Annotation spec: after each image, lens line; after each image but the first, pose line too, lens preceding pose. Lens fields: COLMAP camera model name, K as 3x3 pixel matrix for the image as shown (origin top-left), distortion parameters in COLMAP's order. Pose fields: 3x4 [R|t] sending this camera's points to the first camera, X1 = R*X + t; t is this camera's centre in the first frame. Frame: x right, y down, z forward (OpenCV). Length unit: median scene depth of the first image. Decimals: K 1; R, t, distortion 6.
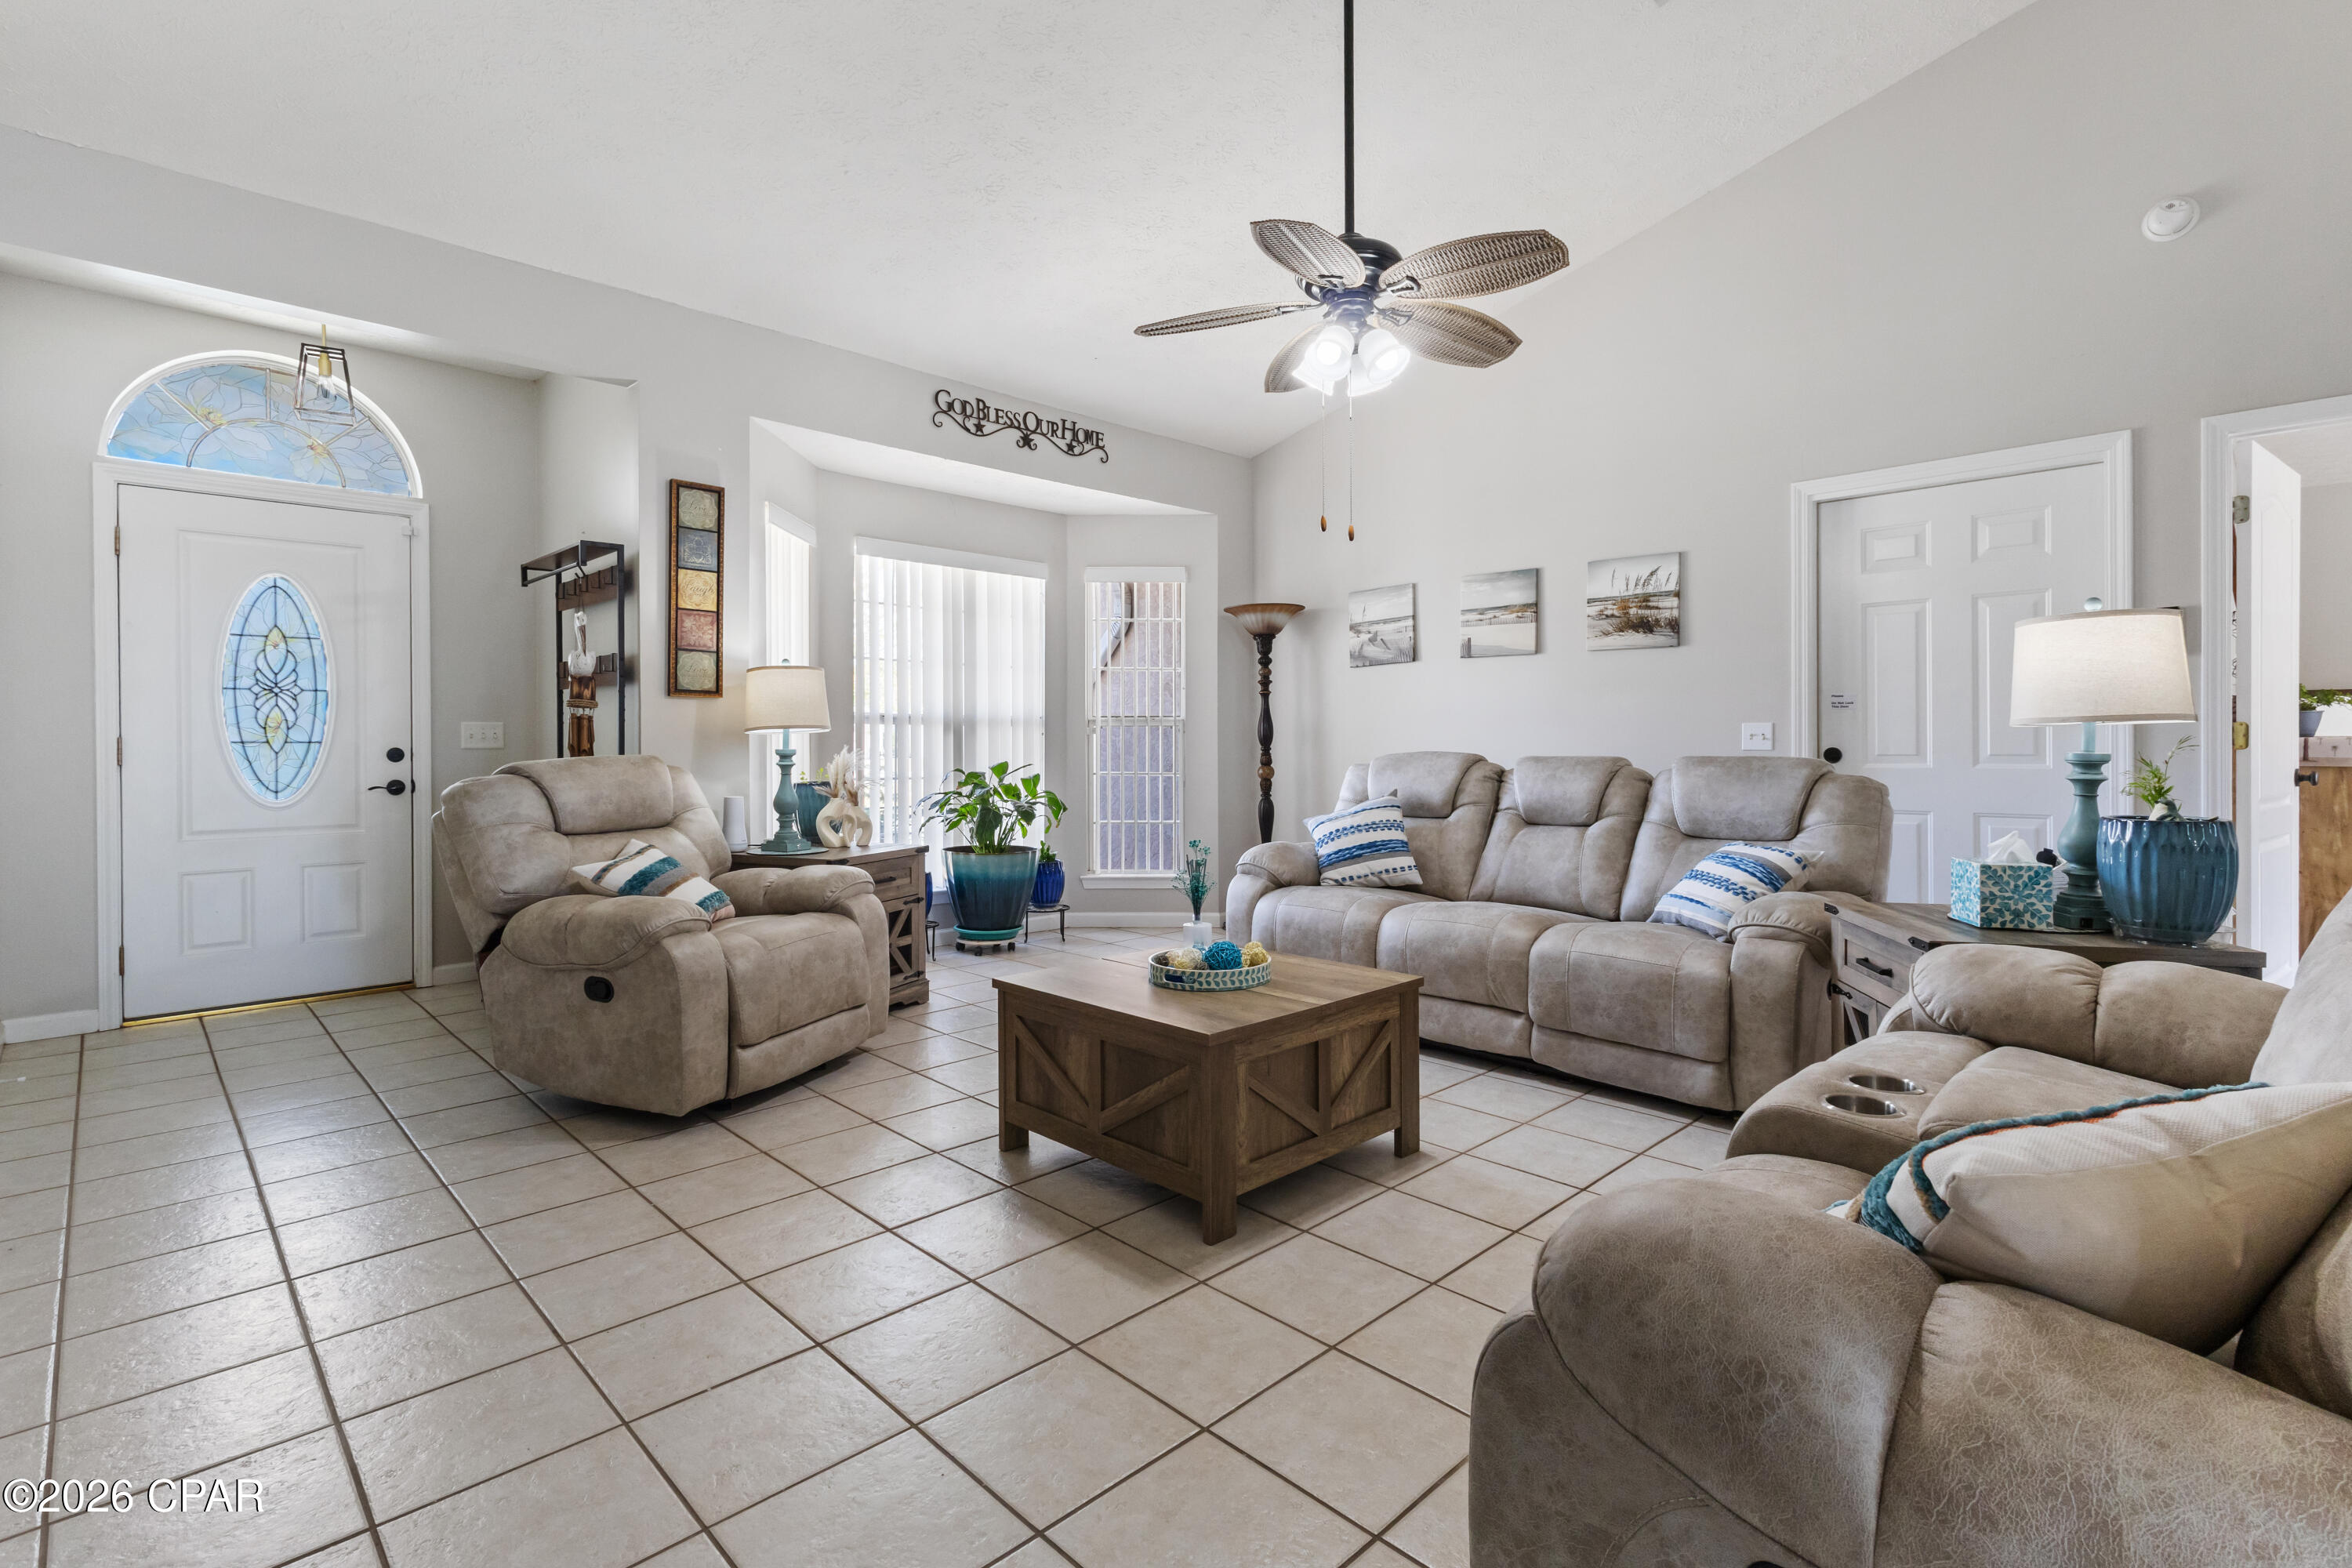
lens RADIAL K [[1121.8, 0, 1170.9], [0, 1121.8, 747.6], [0, 0, 1]] dist [-0.001489, 0.000324]
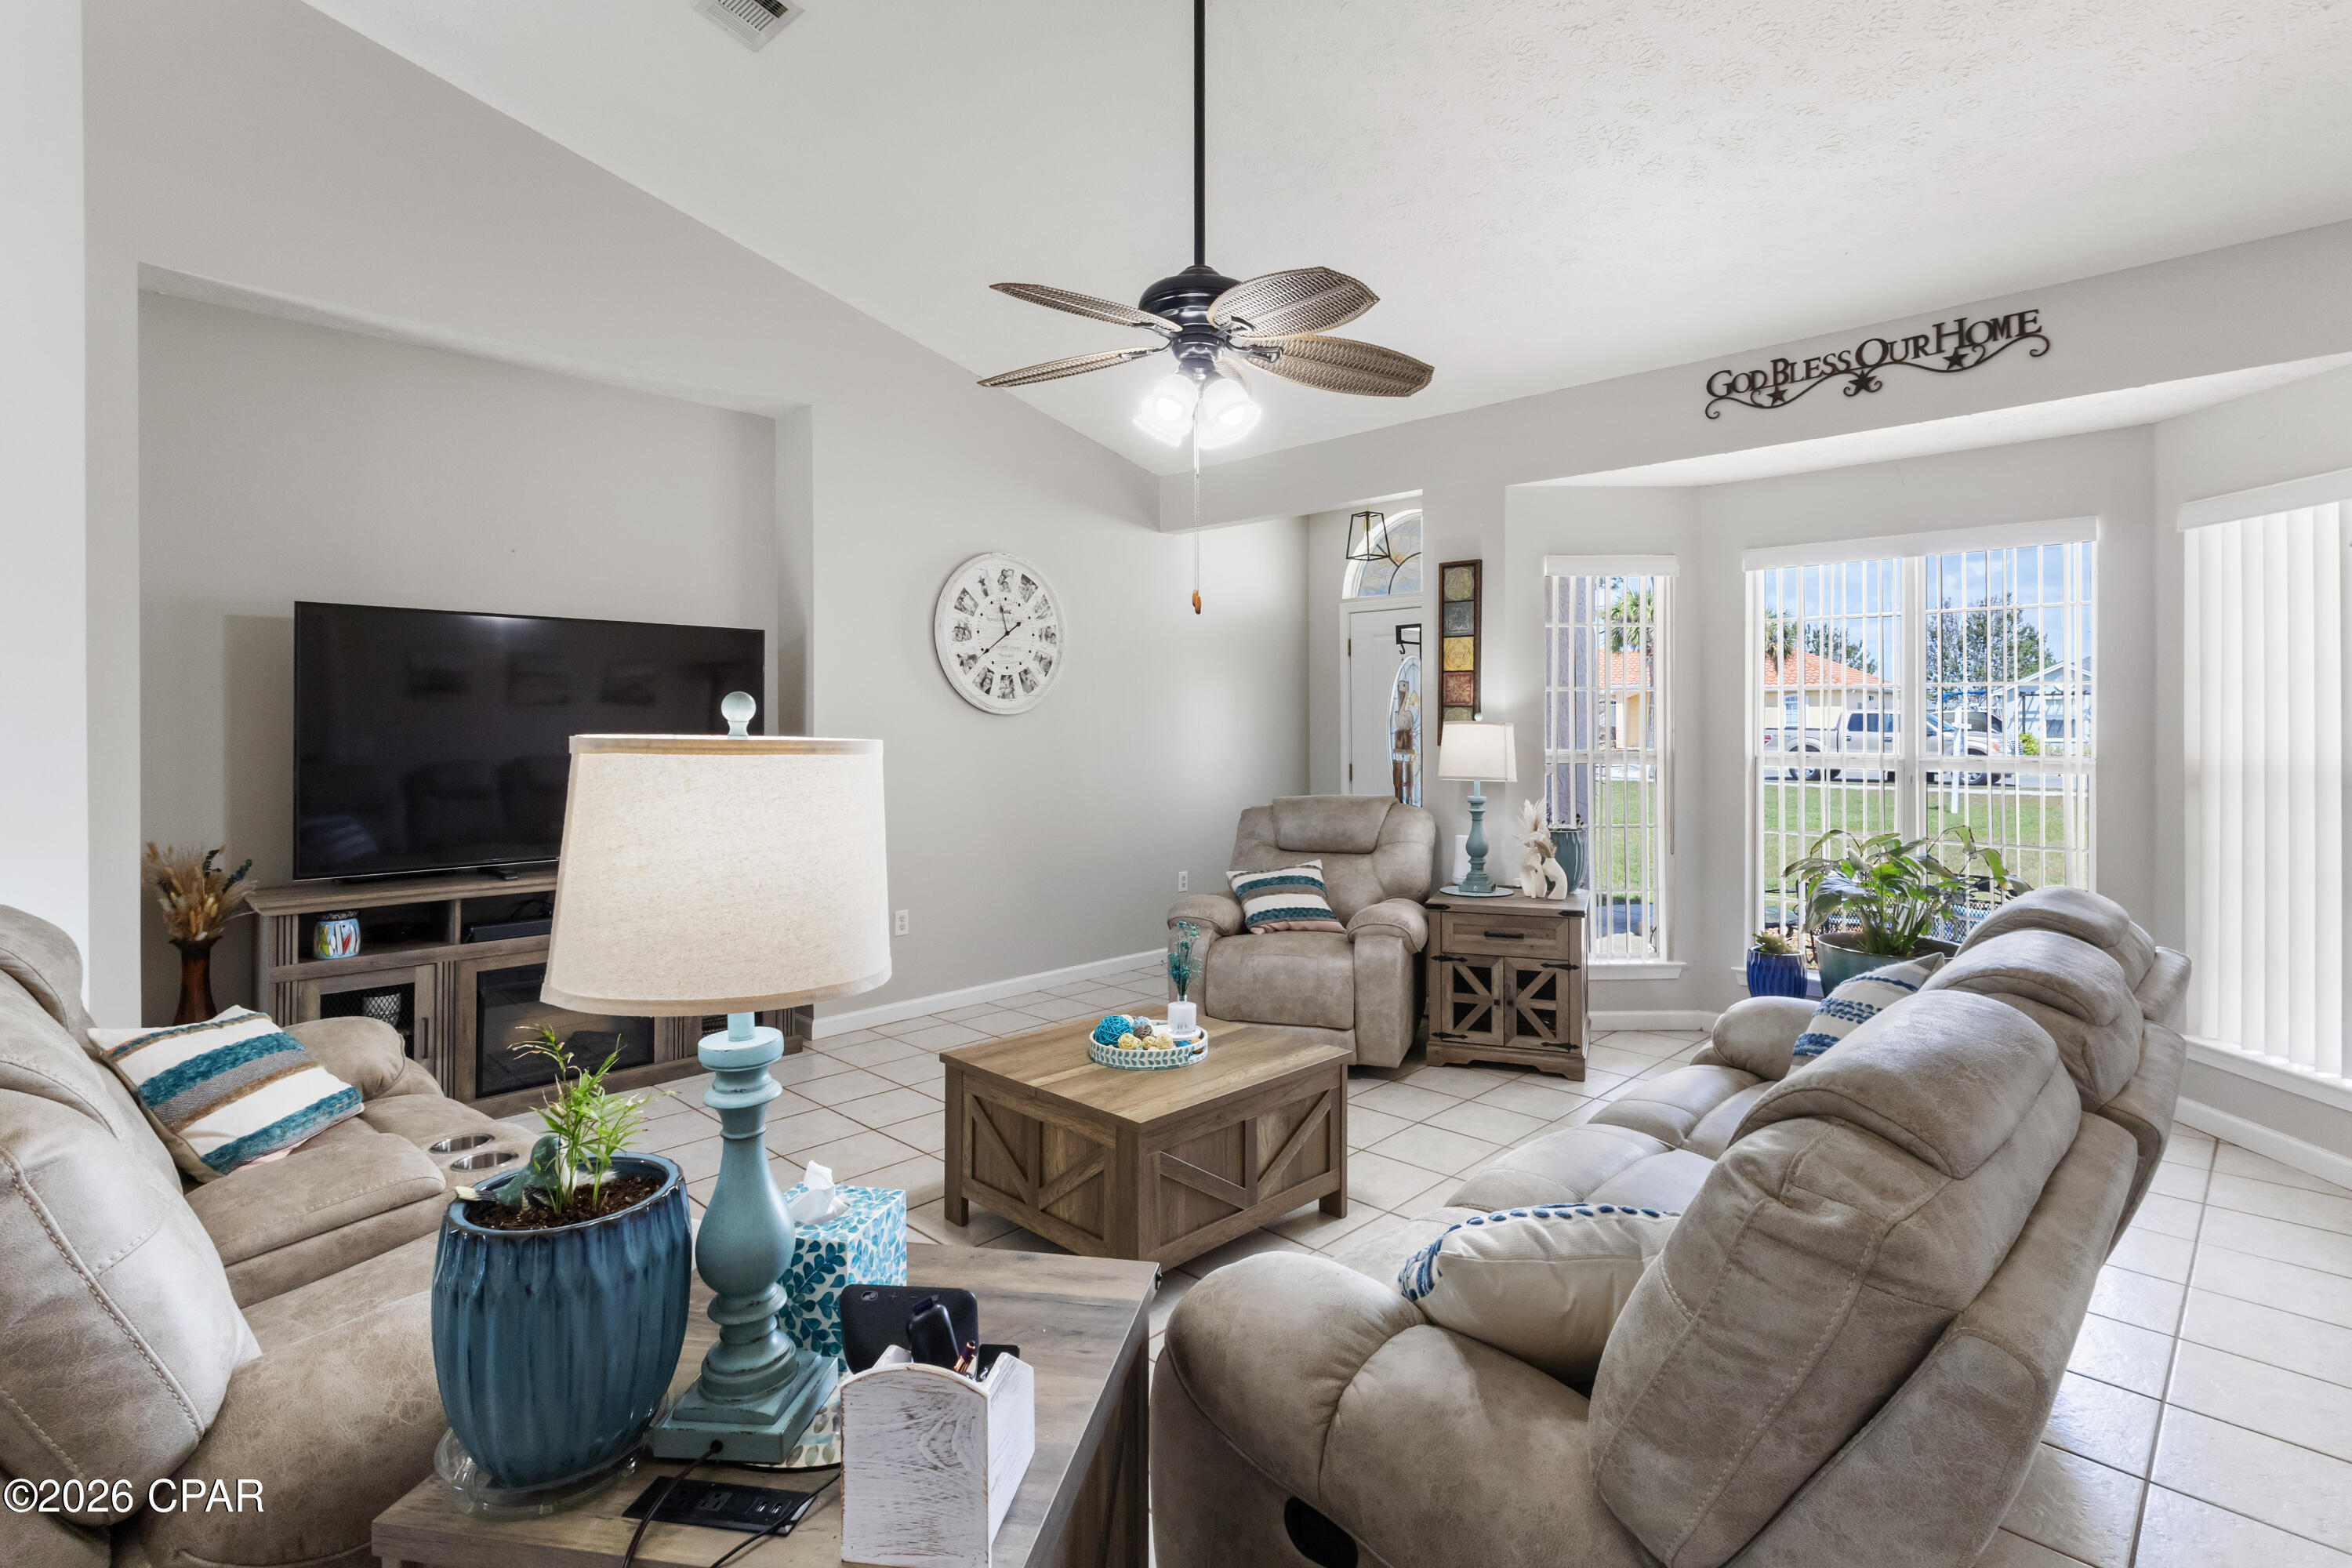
lens RADIAL K [[1121.8, 0, 1167.6], [0, 1121.8, 728.3], [0, 0, 1]] dist [-0.001489, 0.000324]
pose [[0.030432, 0.002189, -0.999534, 0.692963], [-0.000990, 0.999997, 0.002160, -0.063236], [0.999536, 0.000924, 0.030435, 0.637796]]
